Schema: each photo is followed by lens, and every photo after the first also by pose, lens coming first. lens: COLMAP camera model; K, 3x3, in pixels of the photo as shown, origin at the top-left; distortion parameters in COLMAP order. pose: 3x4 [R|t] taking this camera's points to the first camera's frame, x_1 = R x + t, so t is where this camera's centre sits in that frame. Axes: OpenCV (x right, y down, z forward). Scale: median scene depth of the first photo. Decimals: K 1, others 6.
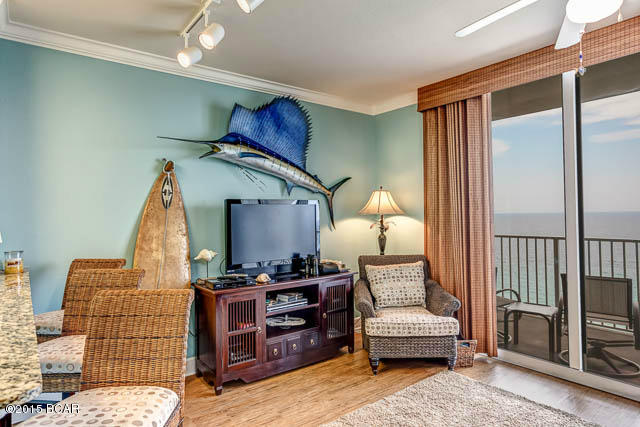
lens RADIAL K [[384.2, 0, 320.0], [0, 384.2, 213.5], [0, 0, 1]] dist [-0.006875, -0.000349]
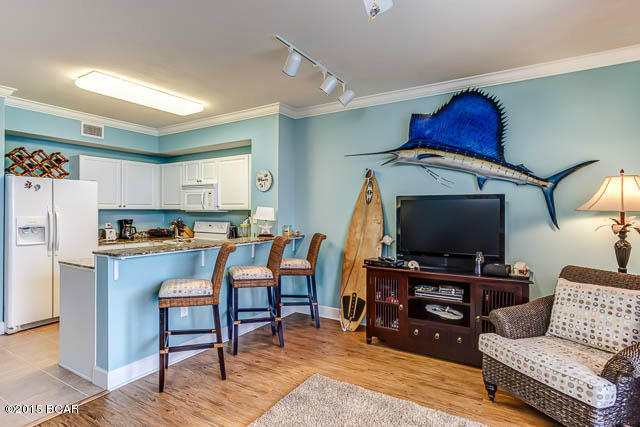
lens RADIAL K [[347.7, 0, 320.0], [0, 347.7, 213.5], [0, 0, 1]] dist [-0.001682, 0.000178]
pose [[0.345403, 0.029418, -0.937993, 0.634110], [-0.003296, 0.999540, 0.030134, -0.013037], [0.938449, -0.007317, 0.345341, 0.339656]]
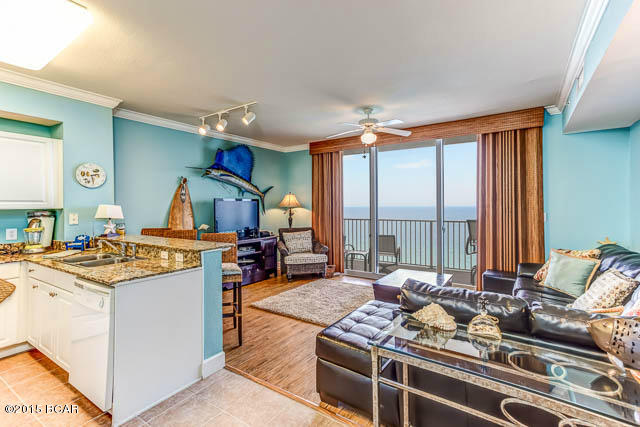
lens RADIAL K [[302.4, 0, 320.0], [0, 302.4, 213.5], [0, 0, 1]] dist [0.000515, 0.000097]
pose [[0.953543, 0.003867, 0.301233, -0.175085], [-0.012088, 0.999603, 0.025431, -0.004696], [-0.301015, -0.027891, 0.953211, -0.553796]]
